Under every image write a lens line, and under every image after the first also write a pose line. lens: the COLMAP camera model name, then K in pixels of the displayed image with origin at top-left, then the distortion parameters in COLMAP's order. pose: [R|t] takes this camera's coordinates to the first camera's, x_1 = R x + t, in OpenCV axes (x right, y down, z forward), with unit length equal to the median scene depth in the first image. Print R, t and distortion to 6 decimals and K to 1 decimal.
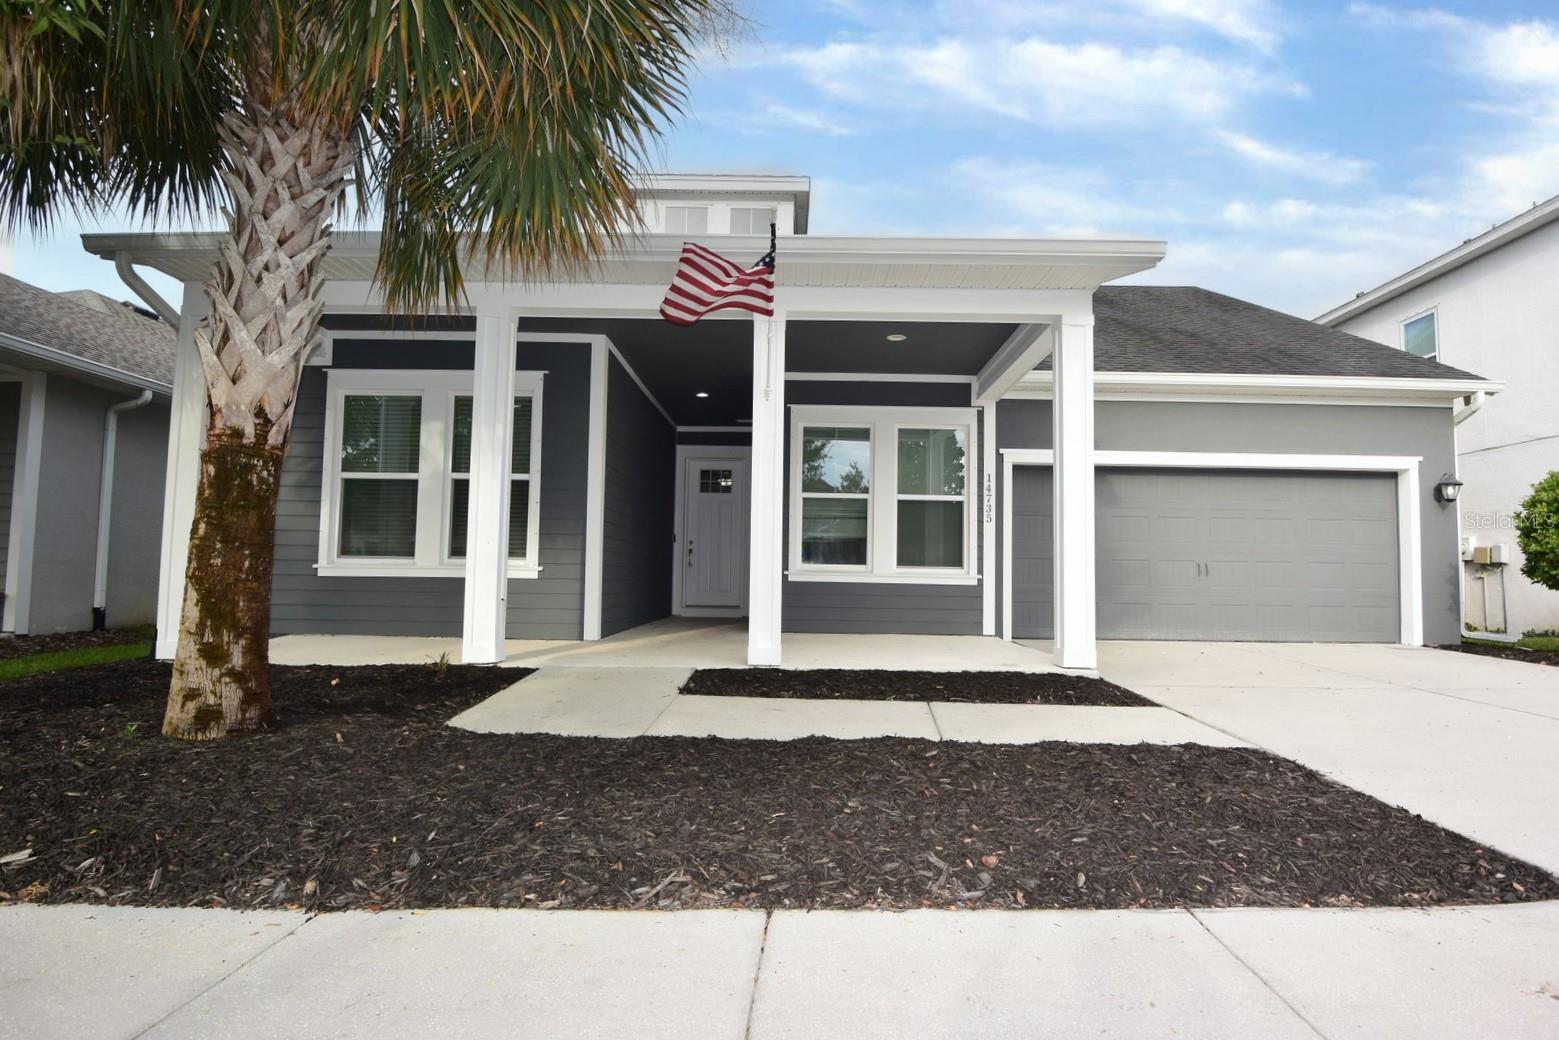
lens RADIAL K [[825.7, 0, 788.2], [0, 825.7, 520.8], [0, 0, 1]] dist [0.001039, -0.025447]
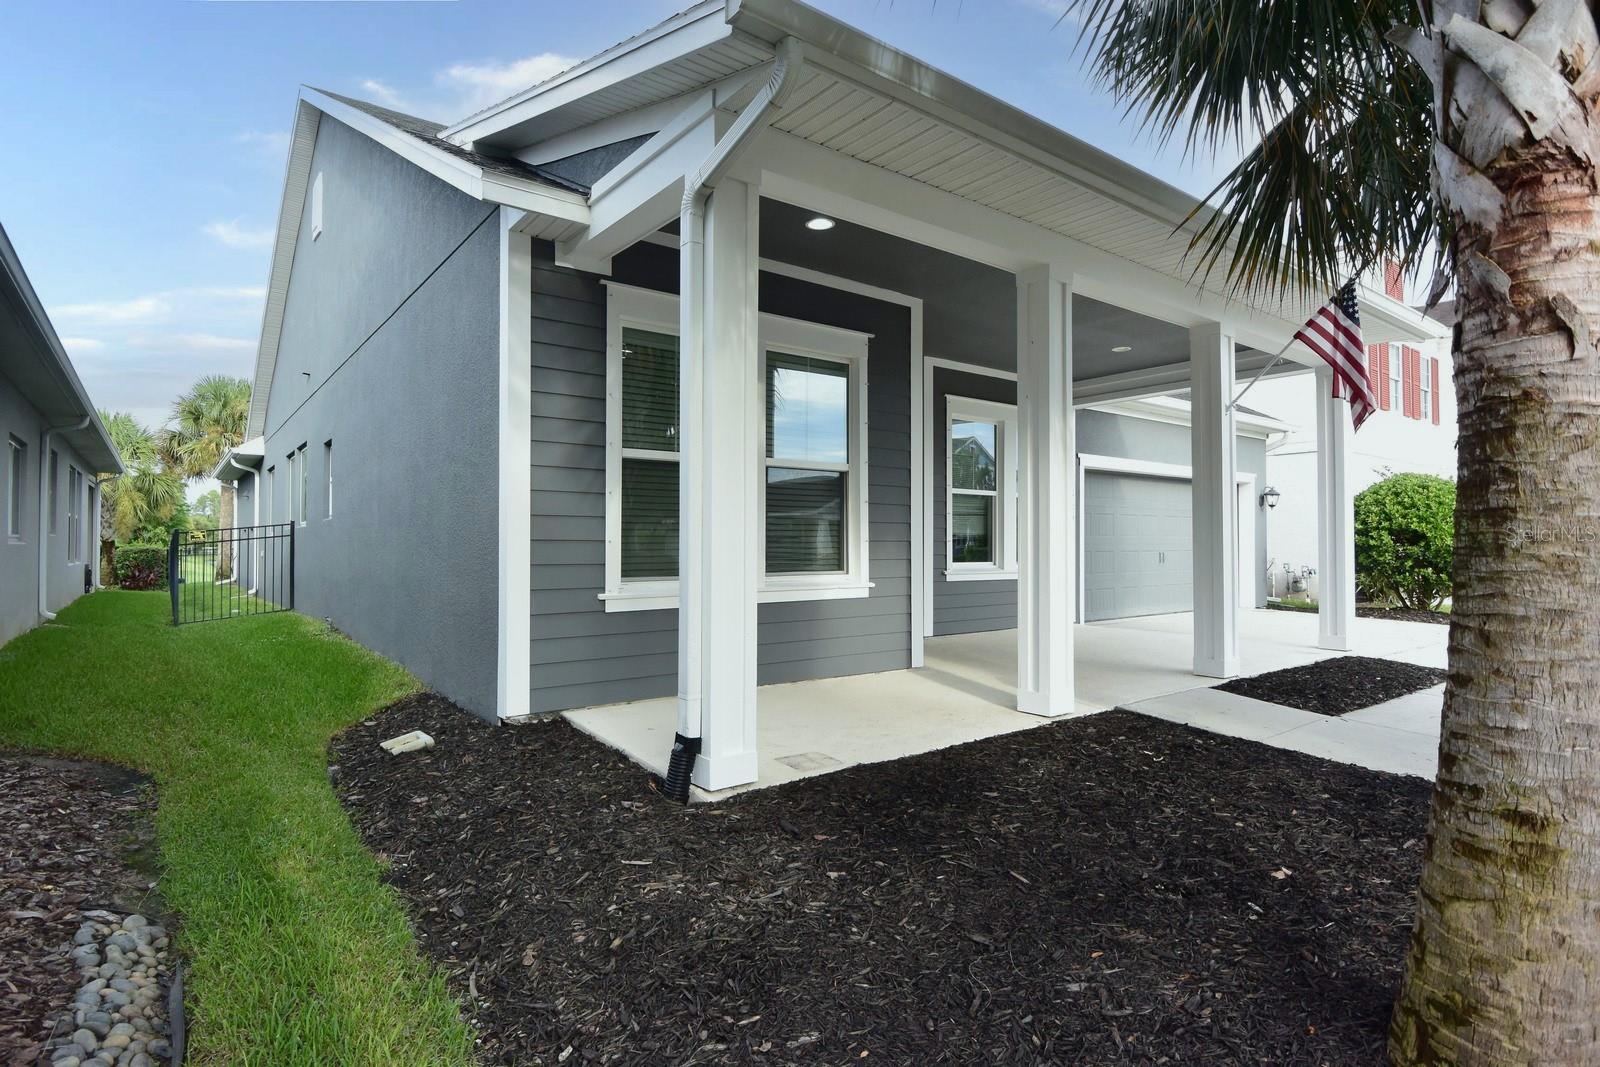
lens RADIAL K [[838.7, 0, 808.1], [0, 838.7, 532.9], [0, 0, 1]] dist [0.004008, -0.027666]
pose [[0.789805, -0.006849, 0.613320, -0.829198], [-0.028246, 0.998471, 0.047524, -0.028030], [-0.612708, -0.054859, 0.788403, 0.395574]]
